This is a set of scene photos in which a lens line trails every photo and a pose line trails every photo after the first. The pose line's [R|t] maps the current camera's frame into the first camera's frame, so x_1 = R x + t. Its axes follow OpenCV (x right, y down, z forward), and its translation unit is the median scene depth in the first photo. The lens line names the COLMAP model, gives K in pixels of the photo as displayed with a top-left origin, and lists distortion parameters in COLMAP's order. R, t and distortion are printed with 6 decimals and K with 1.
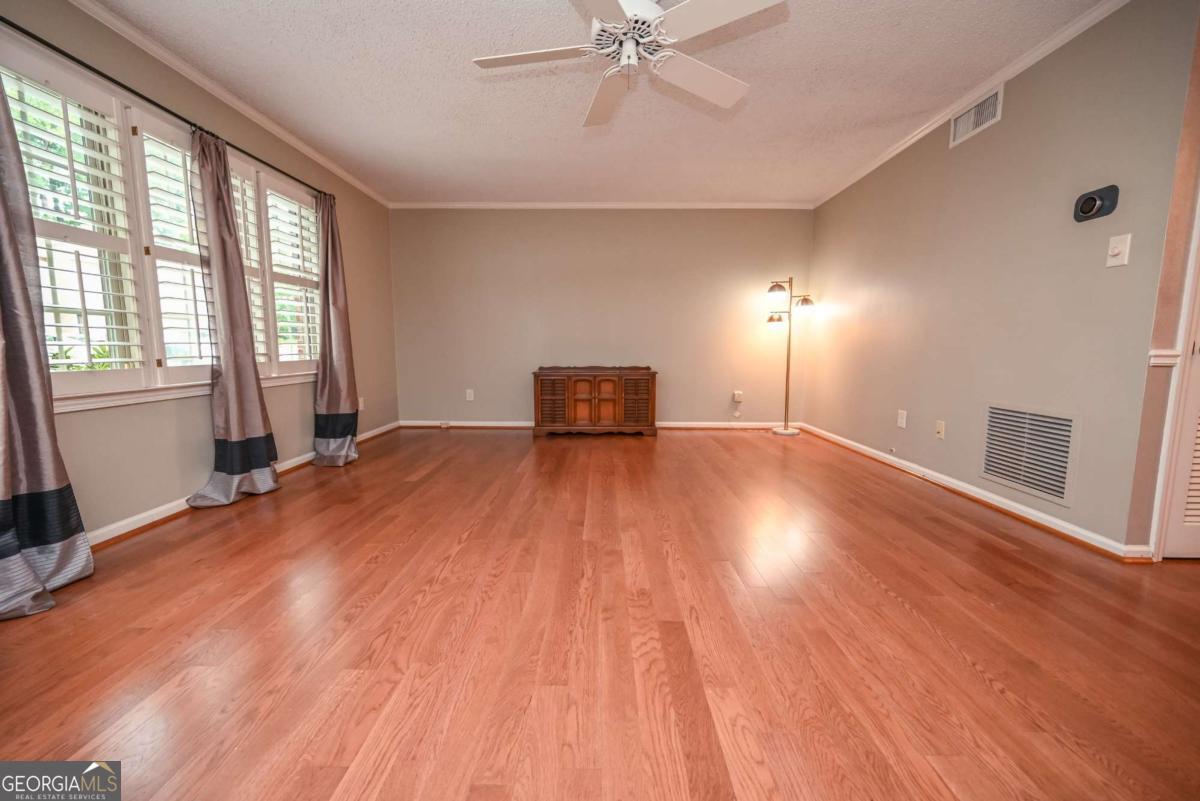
lens RADIAL K [[476.4, 0, 598.6], [0, 476.4, 400.9], [0, 0, 1]] dist [-0.000327, 0.000461]
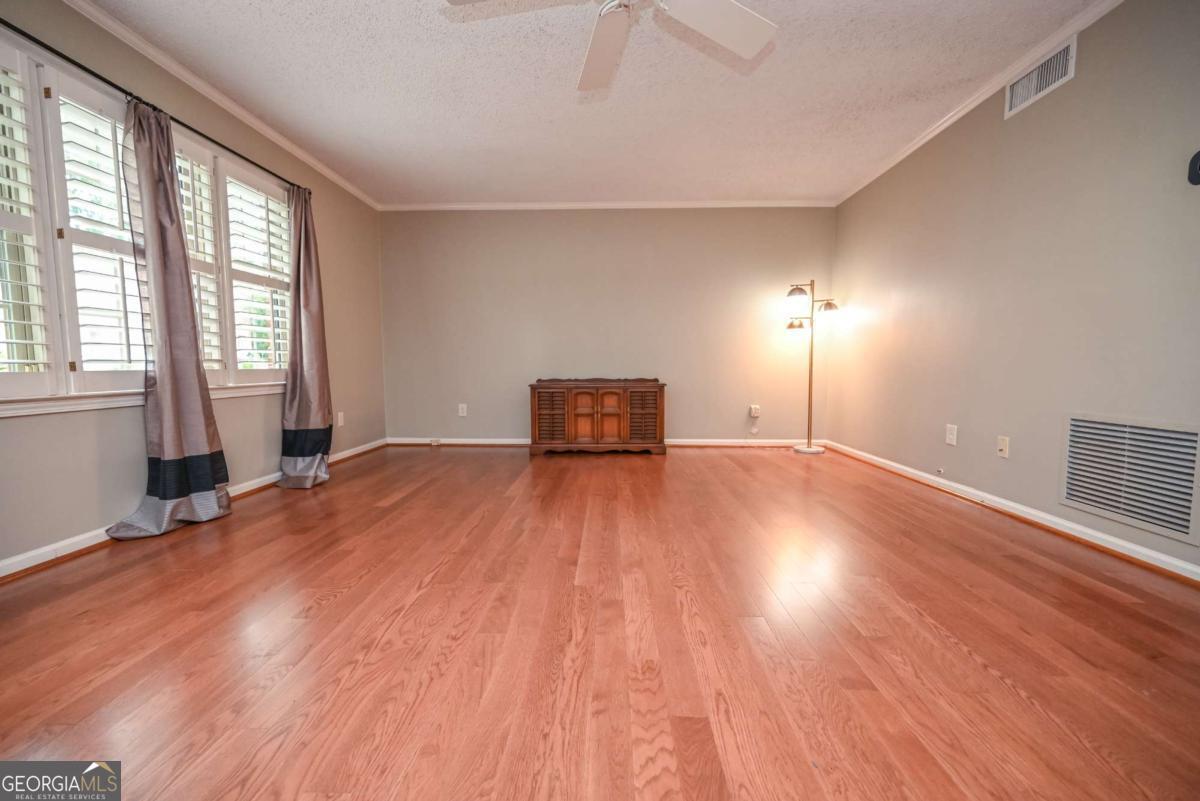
lens RADIAL K [[476.4, 0, 597.0], [0, 476.4, 402.4], [0, 0, 1]] dist [-0.000327, 0.000461]
pose [[0.999792, -0.001769, -0.020304, 0.017355], [0.001033, 0.999343, -0.036223, 0.013564], [0.020355, 0.036194, 0.999137, 0.161299]]
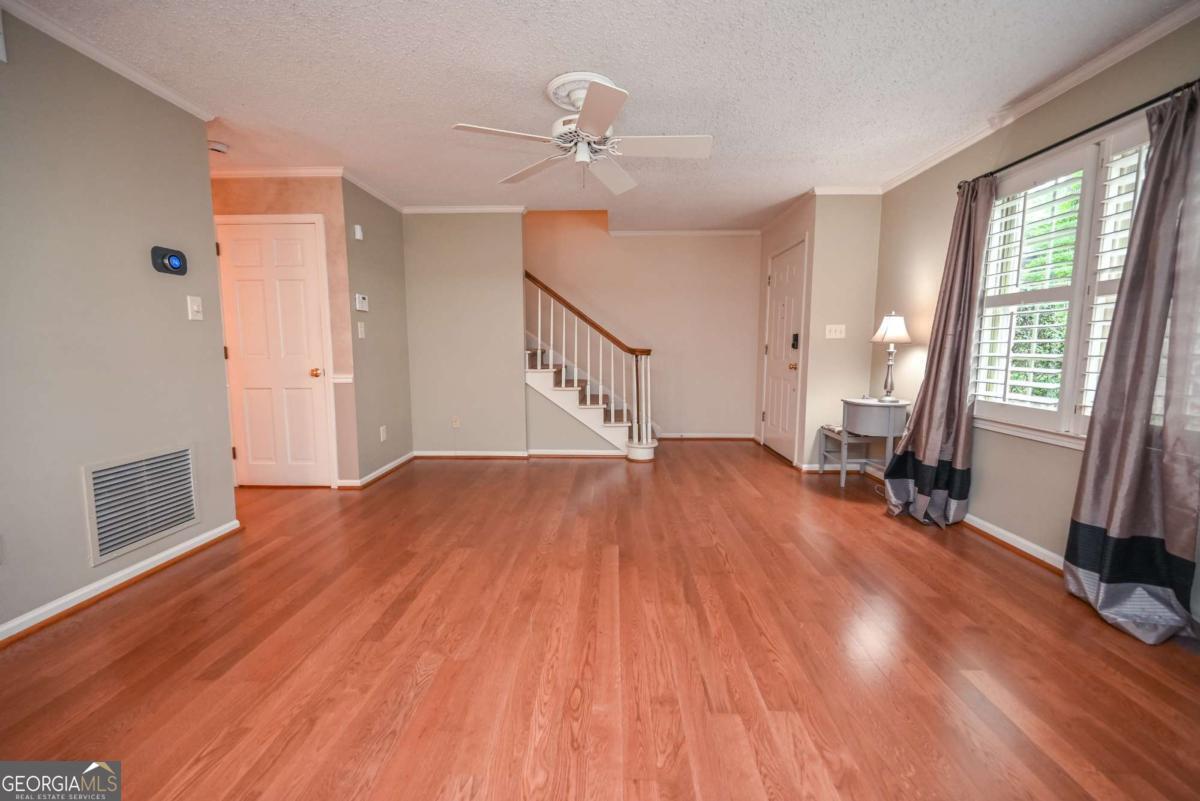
lens RADIAL K [[476.4, 0, 598.7], [0, 476.4, 400.6], [0, 0, 1]] dist [-0.000327, 0.000461]
pose [[-0.999725, -0.004987, 0.022910, -0.007681], [0.000276, 0.974541, 0.224208, -0.272729], [-0.023445, 0.224153, -0.974272, 1.715308]]
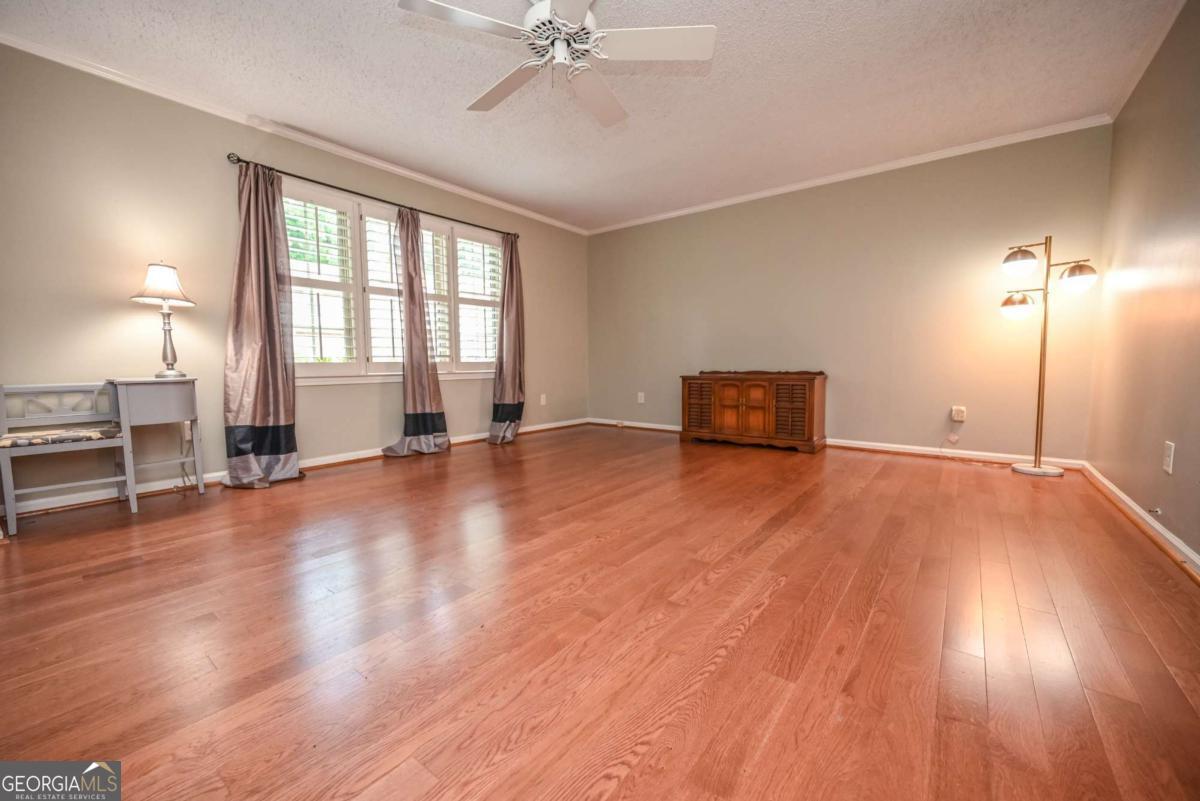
lens RADIAL K [[476.4, 0, 593.6], [0, 476.4, 404.0], [0, 0, 1]] dist [-0.000327, 0.000461]
pose [[0.790579, 0.045543, -0.610664, 0.575609], [-0.061642, 0.998084, -0.005366, 0.027167], [0.609249, 0.041885, 0.791872, 0.185389]]
